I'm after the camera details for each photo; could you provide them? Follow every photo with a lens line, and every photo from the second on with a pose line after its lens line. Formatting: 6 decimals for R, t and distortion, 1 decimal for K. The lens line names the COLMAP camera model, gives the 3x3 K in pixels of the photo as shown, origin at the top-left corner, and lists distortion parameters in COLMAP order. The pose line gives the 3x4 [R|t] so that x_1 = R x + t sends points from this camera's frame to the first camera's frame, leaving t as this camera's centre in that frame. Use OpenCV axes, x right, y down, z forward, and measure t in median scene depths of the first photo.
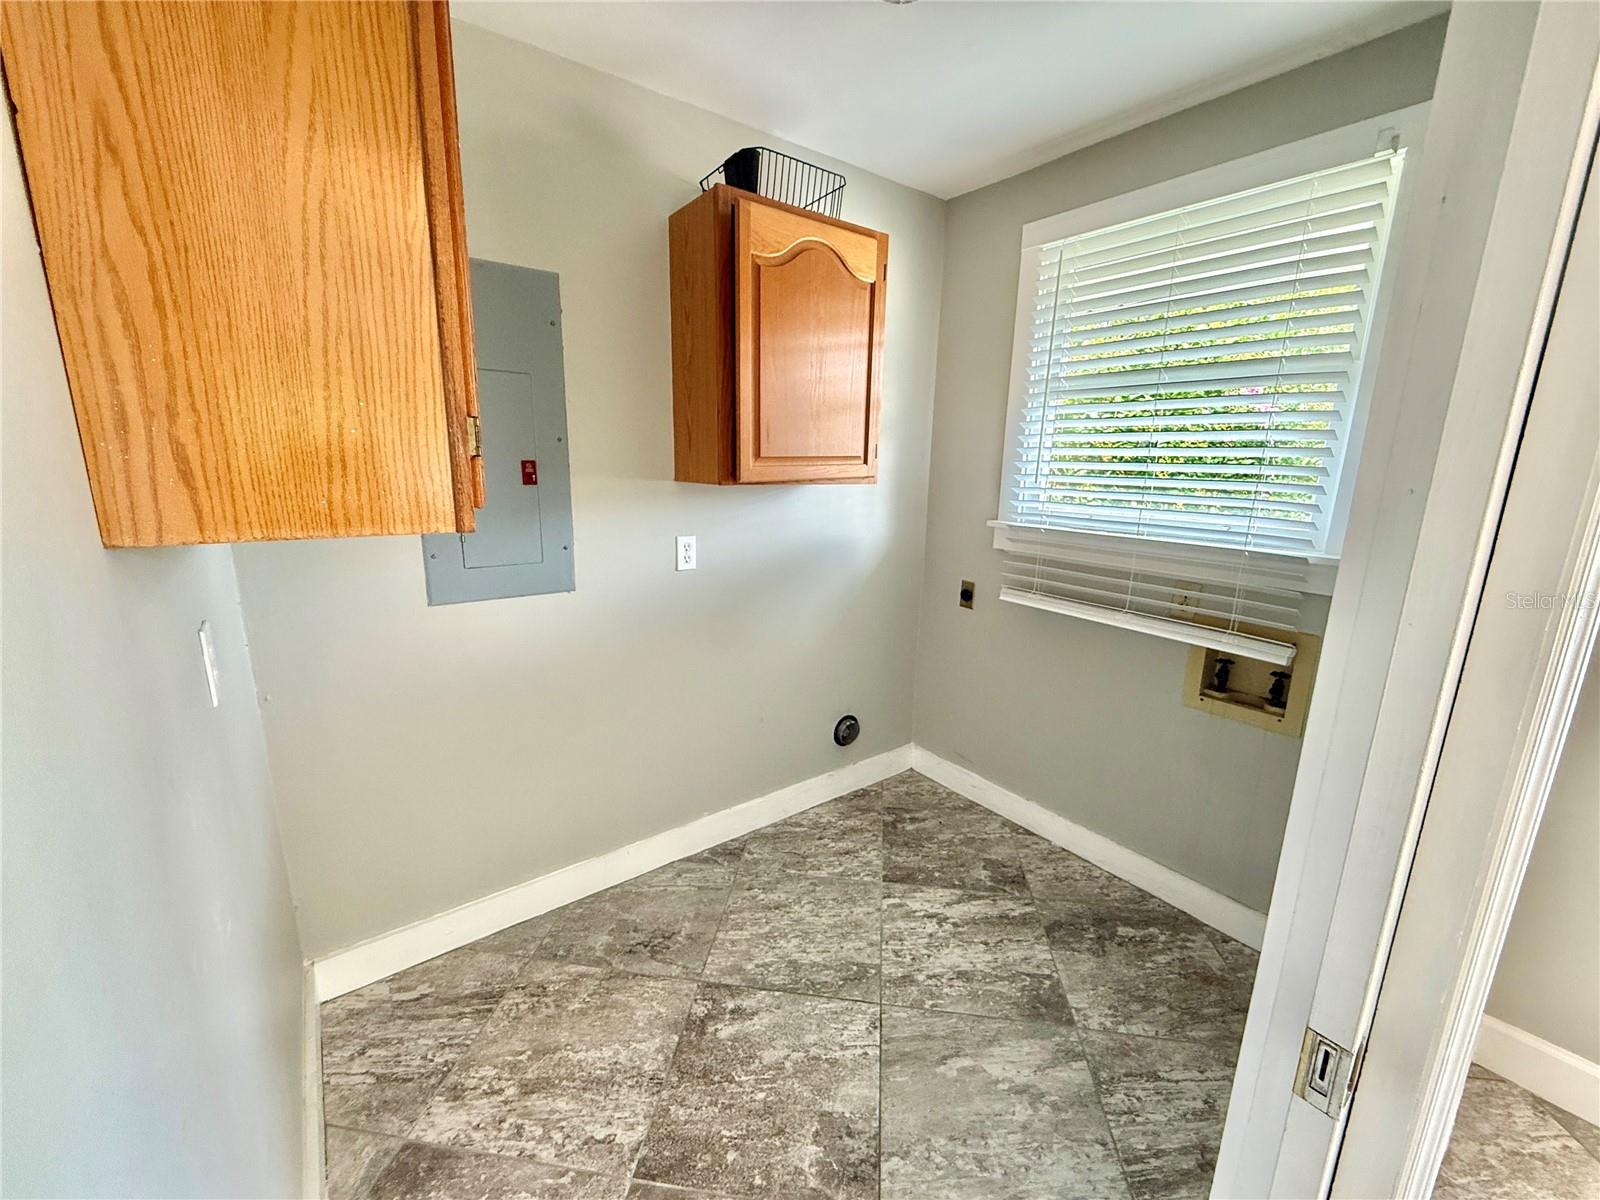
lens RADIAL K [[639.0, 0, 798.5], [0, 639.0, 594.0], [0, 0, 1]] dist [0.001973, -0.000599]
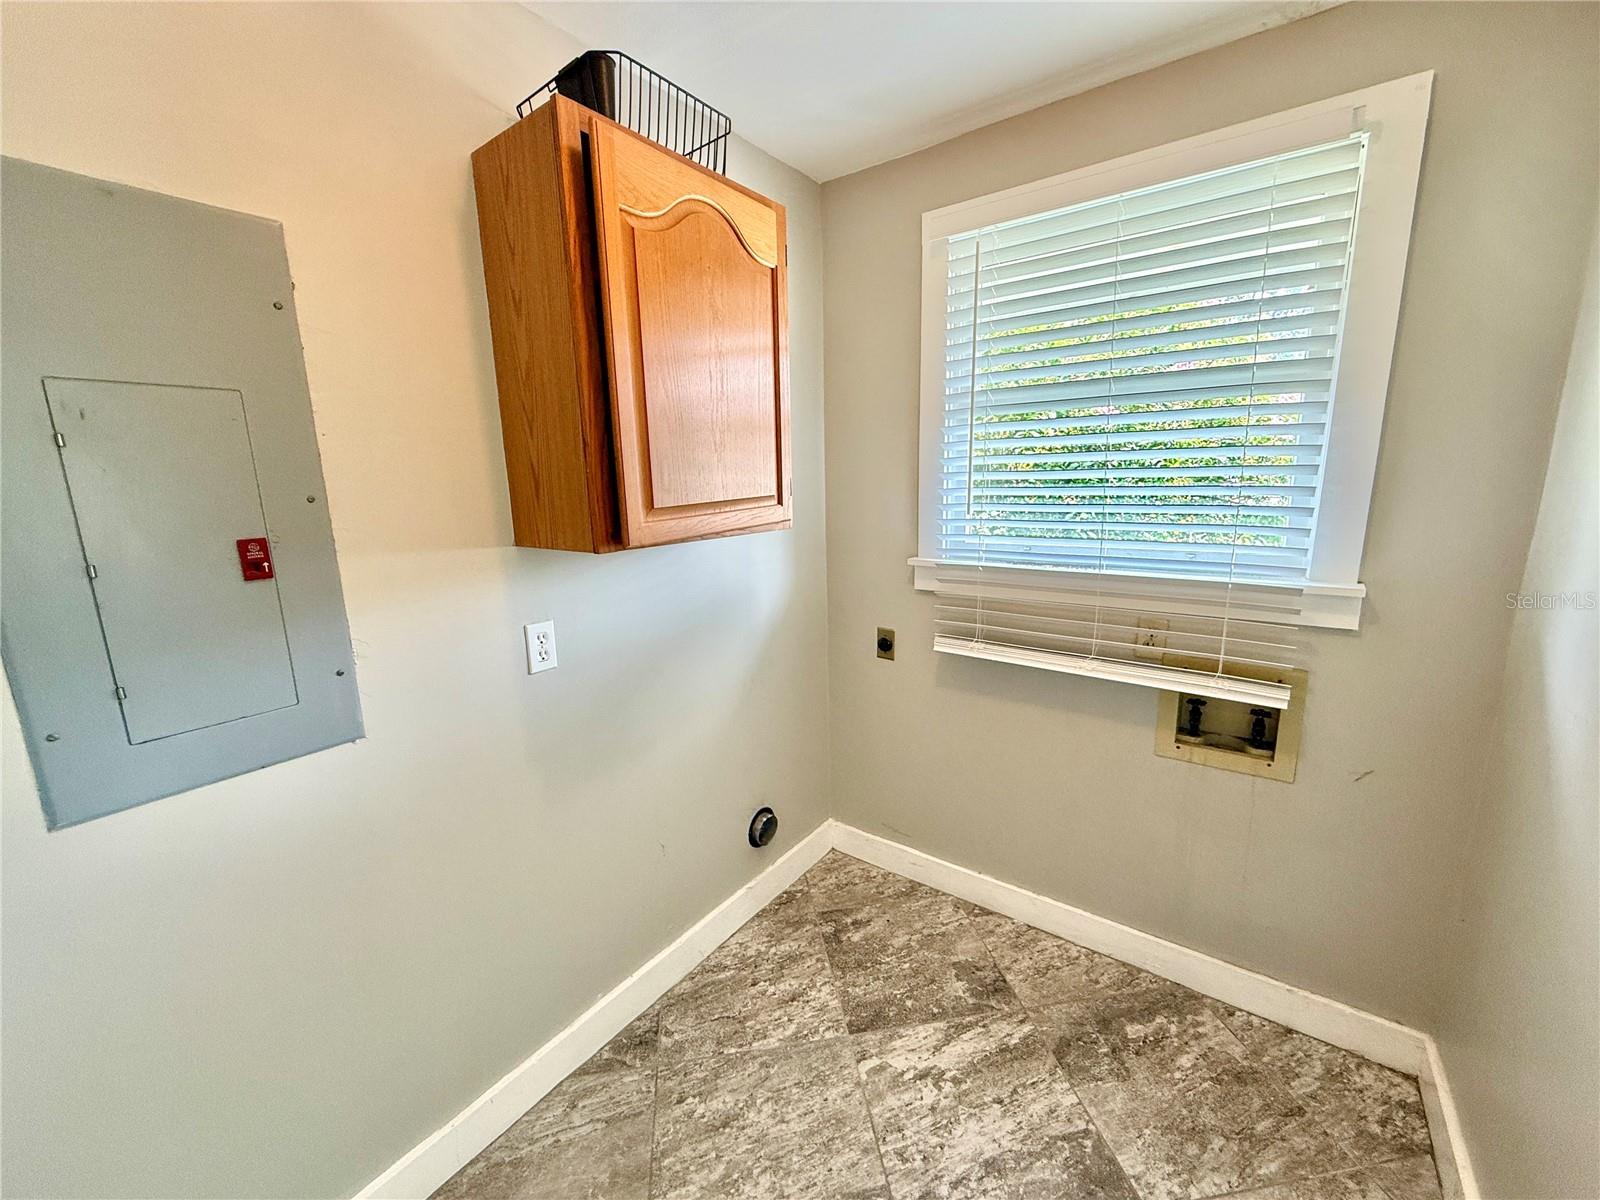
lens RADIAL K [[639.0, 0, 800.2], [0, 639.0, 598.5], [0, 0, 1]] dist [0.001973, -0.000599]
pose [[0.959197, -0.095549, 0.266106, -0.091234], [0.100933, 0.994871, -0.006596, -0.088182], [-0.264111, 0.033186, 0.963921, 0.271299]]
